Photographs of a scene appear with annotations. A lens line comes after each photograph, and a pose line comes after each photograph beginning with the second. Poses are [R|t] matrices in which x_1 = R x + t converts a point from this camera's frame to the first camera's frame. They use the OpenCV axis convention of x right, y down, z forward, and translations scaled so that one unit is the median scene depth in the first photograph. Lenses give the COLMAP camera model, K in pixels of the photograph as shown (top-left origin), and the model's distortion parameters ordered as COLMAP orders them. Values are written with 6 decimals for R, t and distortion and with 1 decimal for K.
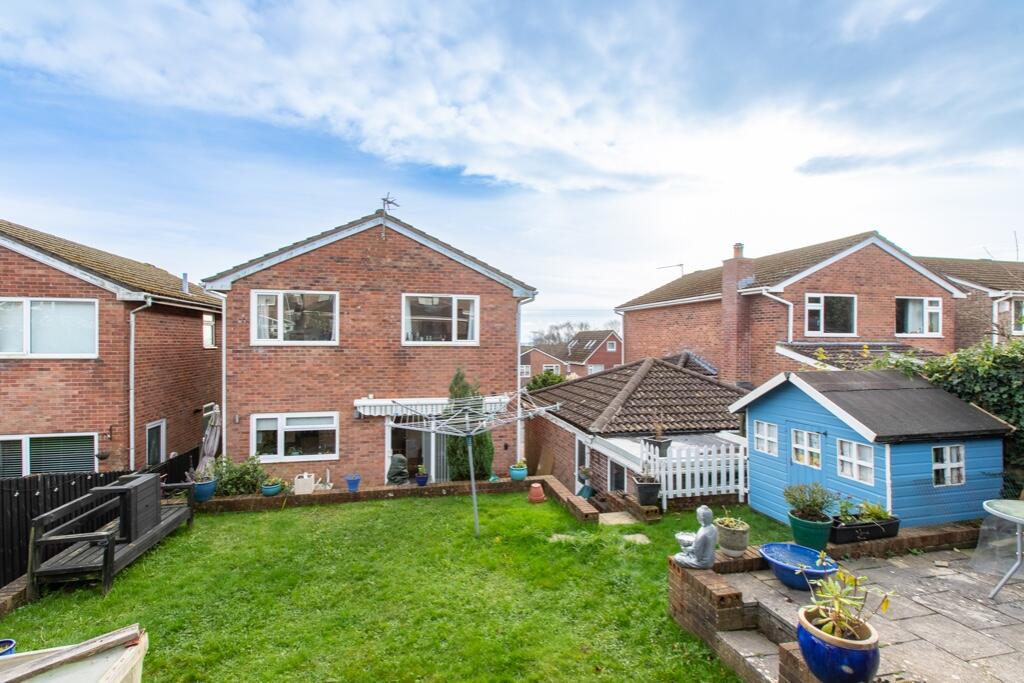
lens RADIAL K [[491.5, 0, 514.7], [0, 491.5, 343.2], [0, 0, 1]] dist [-0.014306, 0.001312]
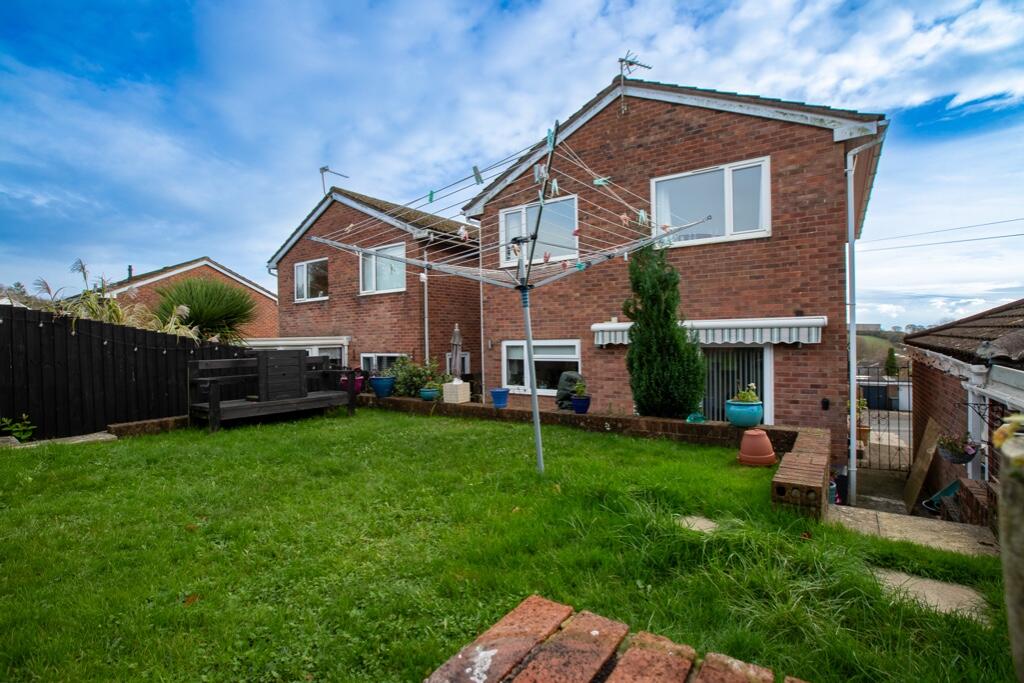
lens RADIAL K [[491.5, 0, 511.8], [0, 491.5, 341.7], [0, 0, 1]] dist [-0.014306, 0.001312]
pose [[0.648382, -0.014315, -0.761180, 0.194930], [0.009491, 0.999897, -0.010720, 0.150374], [0.761256, -0.000273, 0.648452, 0.374203]]
